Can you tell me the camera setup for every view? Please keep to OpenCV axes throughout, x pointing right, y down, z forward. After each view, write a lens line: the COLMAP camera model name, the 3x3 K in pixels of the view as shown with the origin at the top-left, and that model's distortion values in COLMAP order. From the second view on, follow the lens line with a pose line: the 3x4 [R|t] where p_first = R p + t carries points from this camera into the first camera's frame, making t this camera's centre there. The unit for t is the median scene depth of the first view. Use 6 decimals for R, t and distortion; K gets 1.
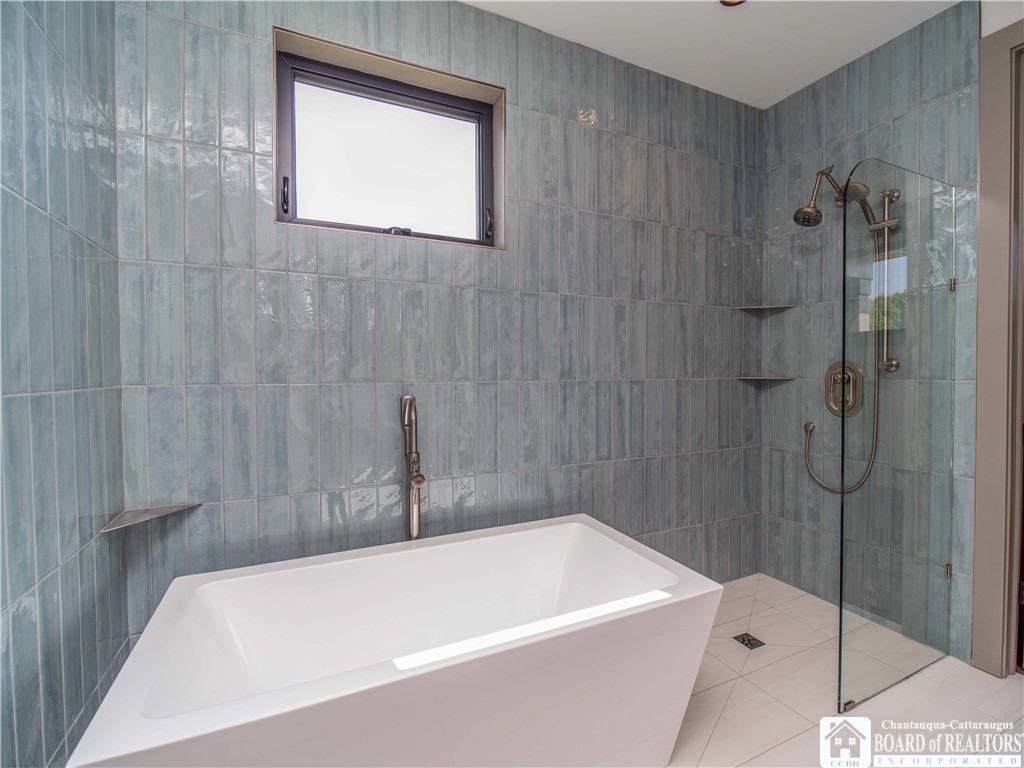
lens RADIAL K [[462.2, 0, 512.2], [0, 462.2, 381.5], [0, 0, 1]] dist [-0.011352, -0.000271]
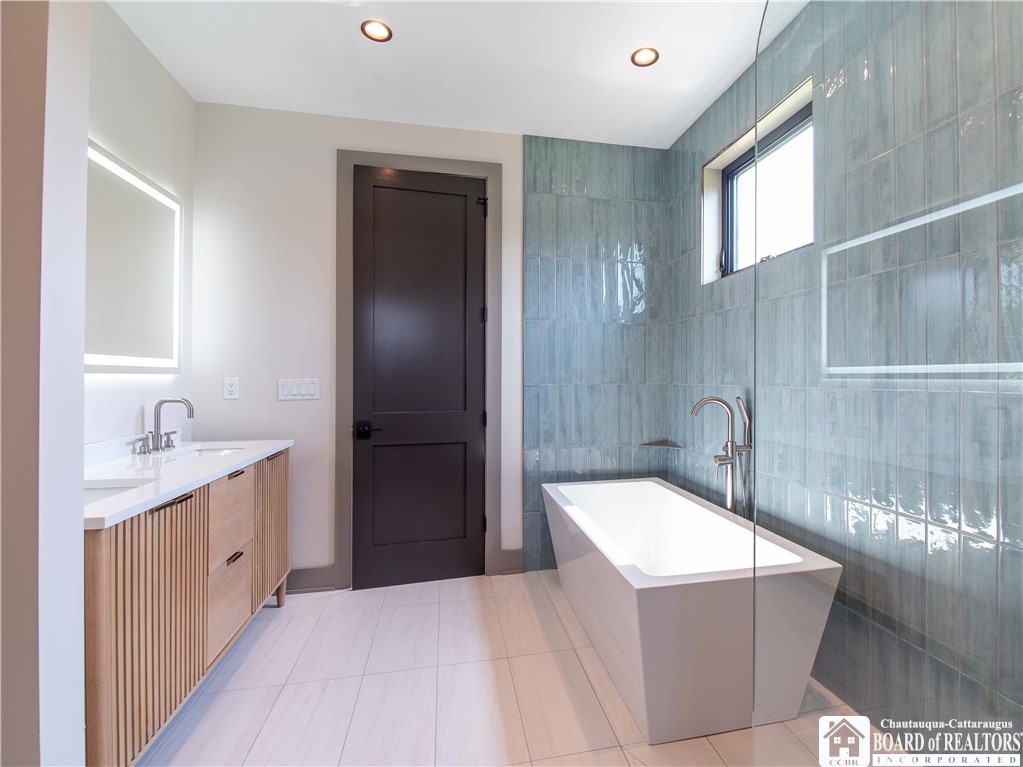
lens RADIAL K [[420.8, 0, 510.9], [0, 420.8, 376.5], [0, 0, 1]] dist [-0.000073, -0.000073]
pose [[-0.242525, 0.004337, -0.970135, 0.775250], [-0.023431, 0.999672, 0.010327, -0.015921], [0.969862, 0.025236, -0.242344, 0.512457]]
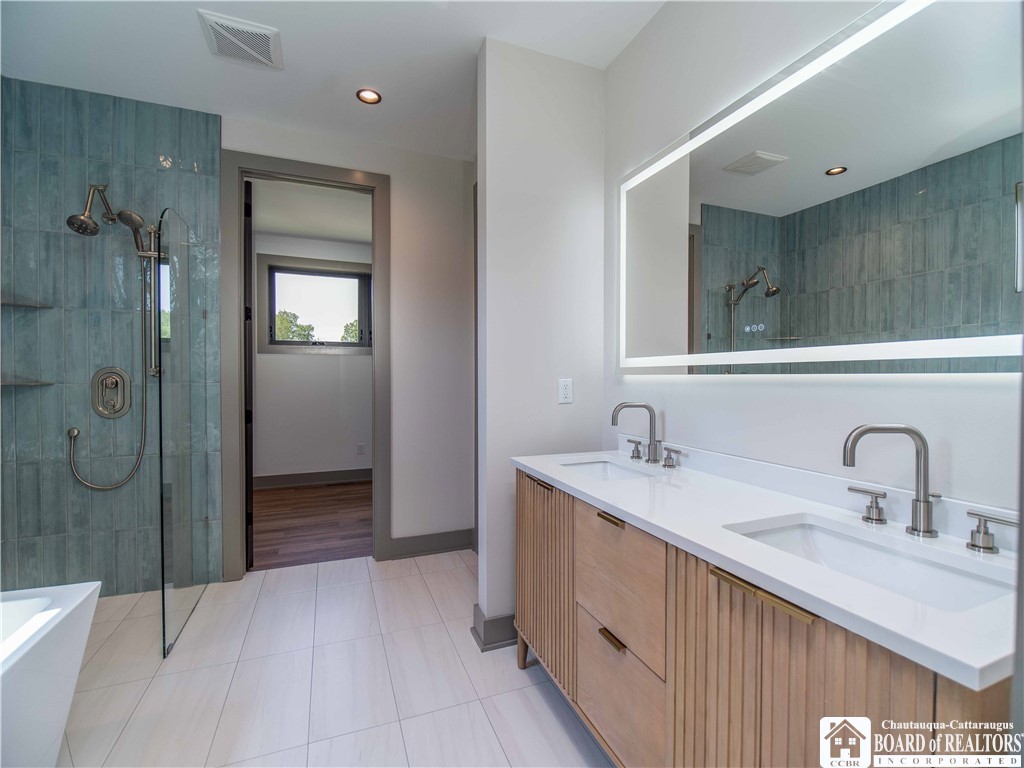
lens RADIAL K [[462.2, 0, 512.2], [0, 462.2, 381.5], [0, 0, 1]] dist [-0.011352, -0.000271]
pose [[0.057950, -0.009341, 0.998276, -0.312655], [0.020298, 0.999761, 0.008177, -0.000195], [-0.998113, 0.019789, 0.058125, -0.003666]]
